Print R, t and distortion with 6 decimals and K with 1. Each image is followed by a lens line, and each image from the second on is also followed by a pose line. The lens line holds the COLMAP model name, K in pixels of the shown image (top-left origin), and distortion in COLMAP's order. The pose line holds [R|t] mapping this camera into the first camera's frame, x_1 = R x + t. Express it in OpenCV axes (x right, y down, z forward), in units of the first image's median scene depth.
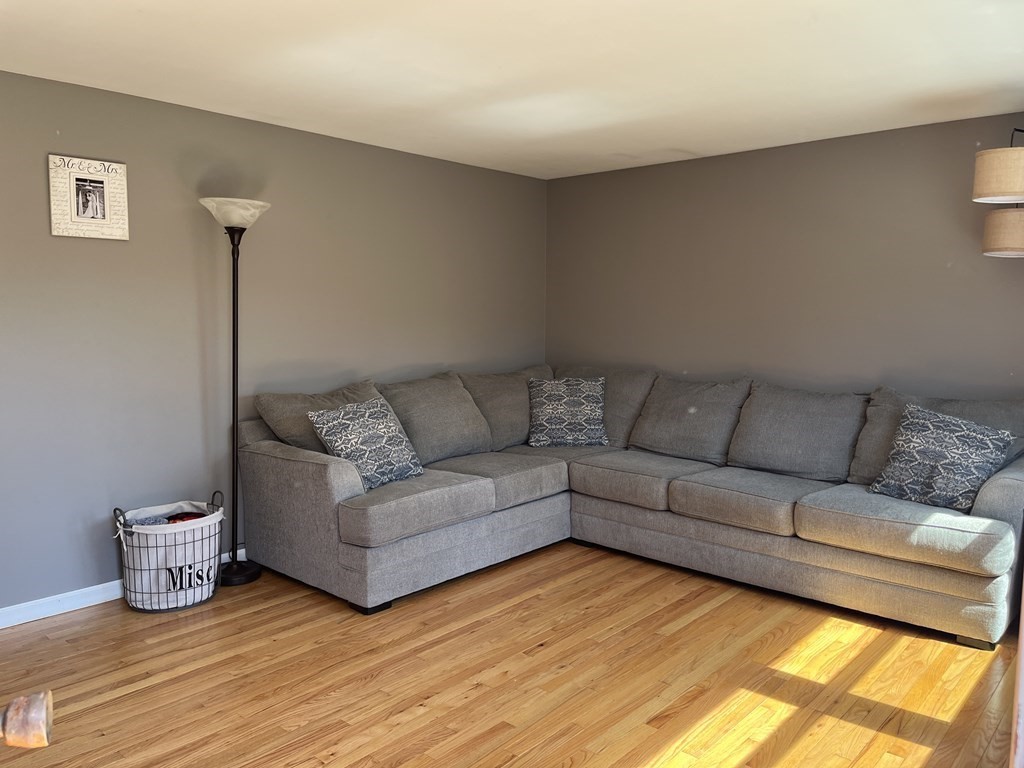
lens RADIAL K [[776.9, 0, 507.2], [0, 776.9, 386.1], [0, 0, 1]] dist [0.022494, -0.029408]
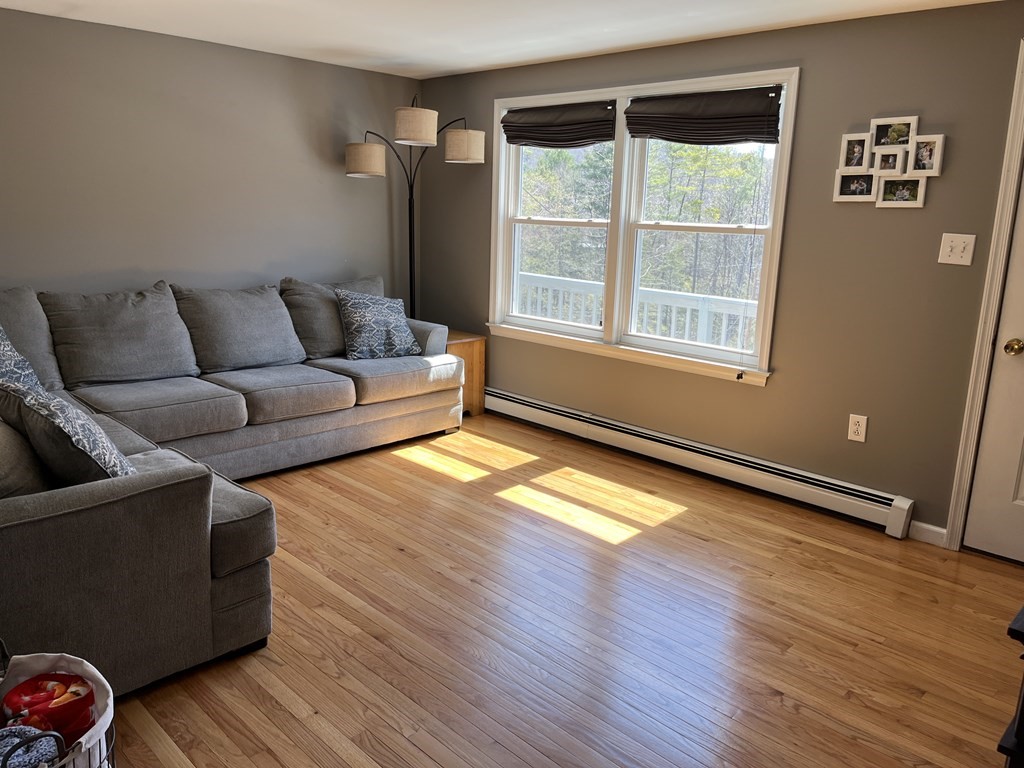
lens RADIAL K [[776.9, 0, 508.1], [0, 776.9, 380.0], [0, 0, 1]] dist [0.022494, -0.029408]
pose [[0.041720, -0.223705, 0.973764, -0.876588], [0.062103, 0.973308, 0.220940, -0.113089], [-0.997197, 0.051256, 0.054499, 0.731258]]
